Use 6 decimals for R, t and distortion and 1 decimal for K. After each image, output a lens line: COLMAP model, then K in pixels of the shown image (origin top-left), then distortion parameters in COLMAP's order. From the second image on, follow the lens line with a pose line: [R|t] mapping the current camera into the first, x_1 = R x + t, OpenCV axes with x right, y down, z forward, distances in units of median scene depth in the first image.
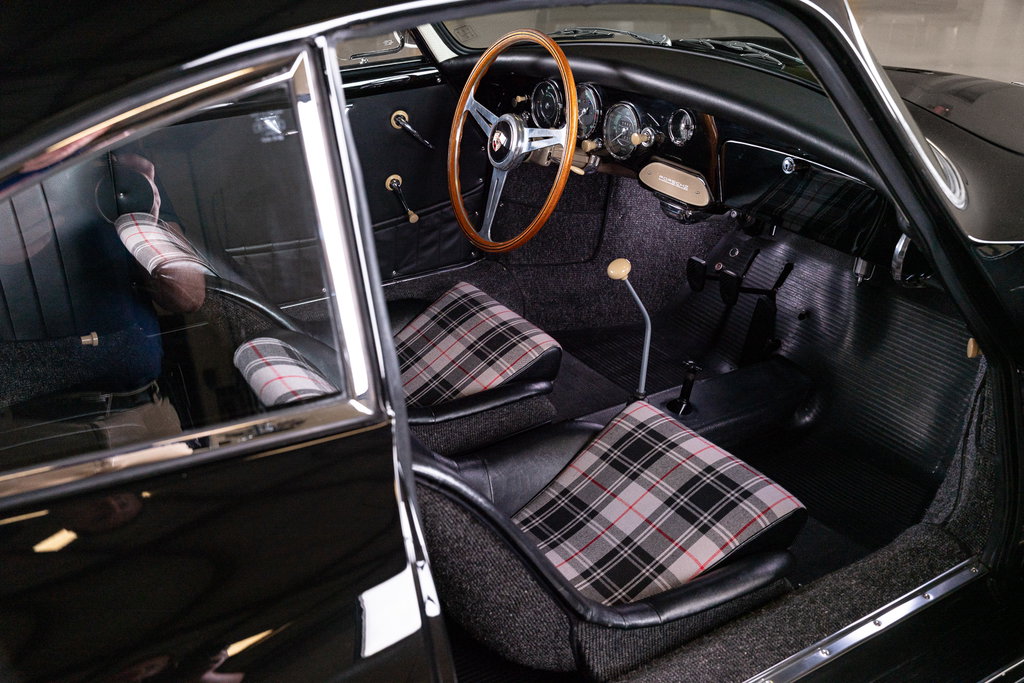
lens RADIAL K [[995.9, 0, 513.0], [0, 995.9, 345.6], [0, 0, 1]] dist [0.002970, 0.000000]
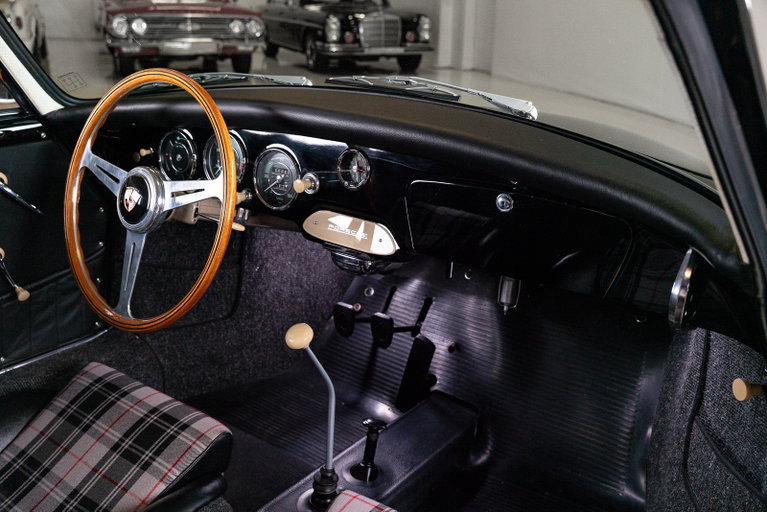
lens RADIAL K [[745.9, 0, 388.6], [0, 745.9, 249.1], [0, 0, 1]] dist [0.002970, 0.000000]
pose [[0.927763, -0.087855, 0.362680, -0.044431], [0.134018, 0.985496, -0.104102, -0.068330], [-0.348274, 0.145188, 0.926081, 0.343985]]
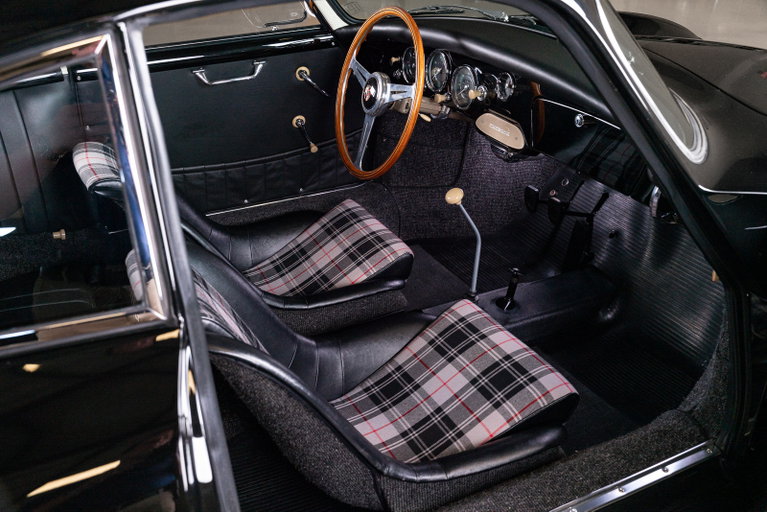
lens RADIAL K [[745.9, 0, 383.7], [0, 745.9, 256.5], [0, 0, 1]] dist [0.002970, 0.000000]
pose [[0.995947, 0.040196, -0.080461, 0.089388], [-0.038025, 0.998875, 0.028341, -0.021178], [0.081509, -0.025167, 0.996355, 0.030303]]
